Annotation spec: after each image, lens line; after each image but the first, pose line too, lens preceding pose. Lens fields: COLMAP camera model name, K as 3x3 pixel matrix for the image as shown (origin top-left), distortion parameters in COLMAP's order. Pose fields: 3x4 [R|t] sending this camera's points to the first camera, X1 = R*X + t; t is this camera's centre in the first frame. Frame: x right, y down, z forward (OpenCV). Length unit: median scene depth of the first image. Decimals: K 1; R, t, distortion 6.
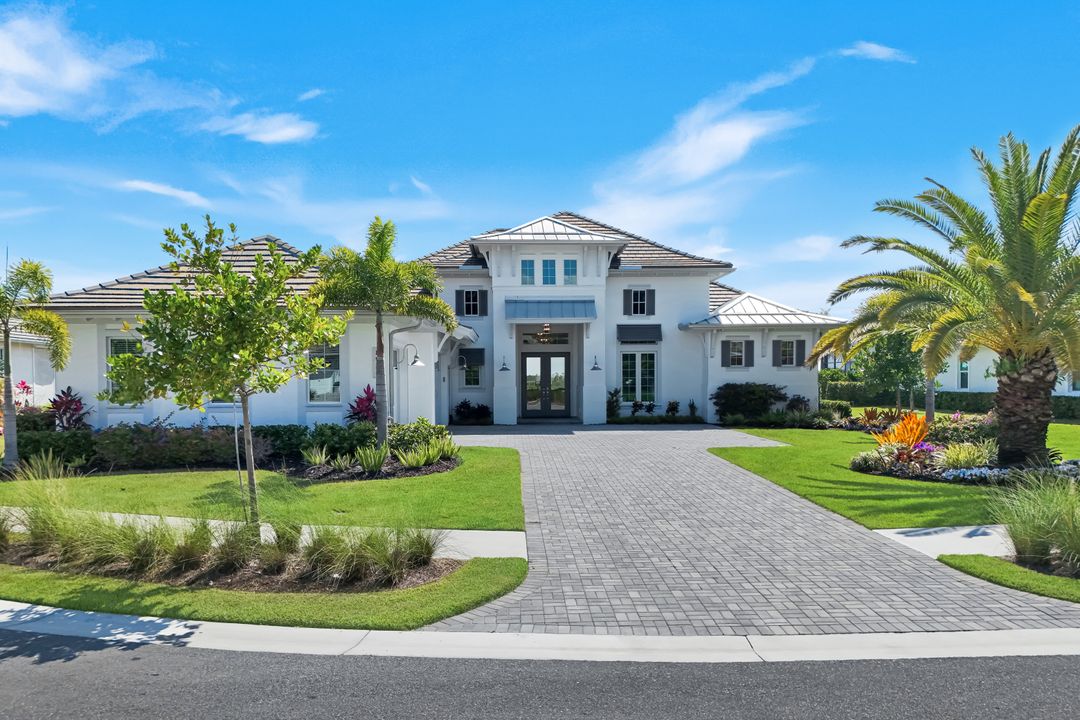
lens RADIAL K [[780.9, 0, 535.7], [0, 780.9, 394.5], [0, 0, 1]] dist [0.048025, -0.013903]
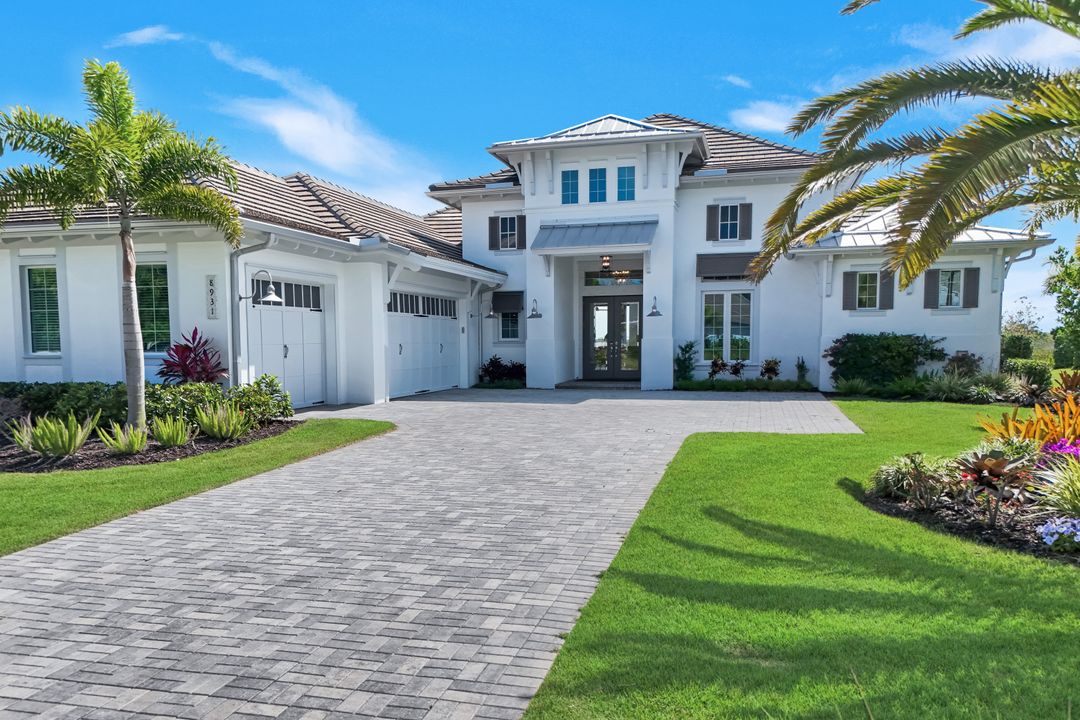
lens RADIAL K [[780.9, 0, 545.8], [0, 780.9, 395.9], [0, 0, 1]] dist [0.048025, -0.013903]
pose [[0.958370, 0.019701, -0.284849, 0.185551], [-0.005076, 0.998635, 0.051991, 0.005680], [0.285485, -0.048381, 0.957161, 0.257415]]
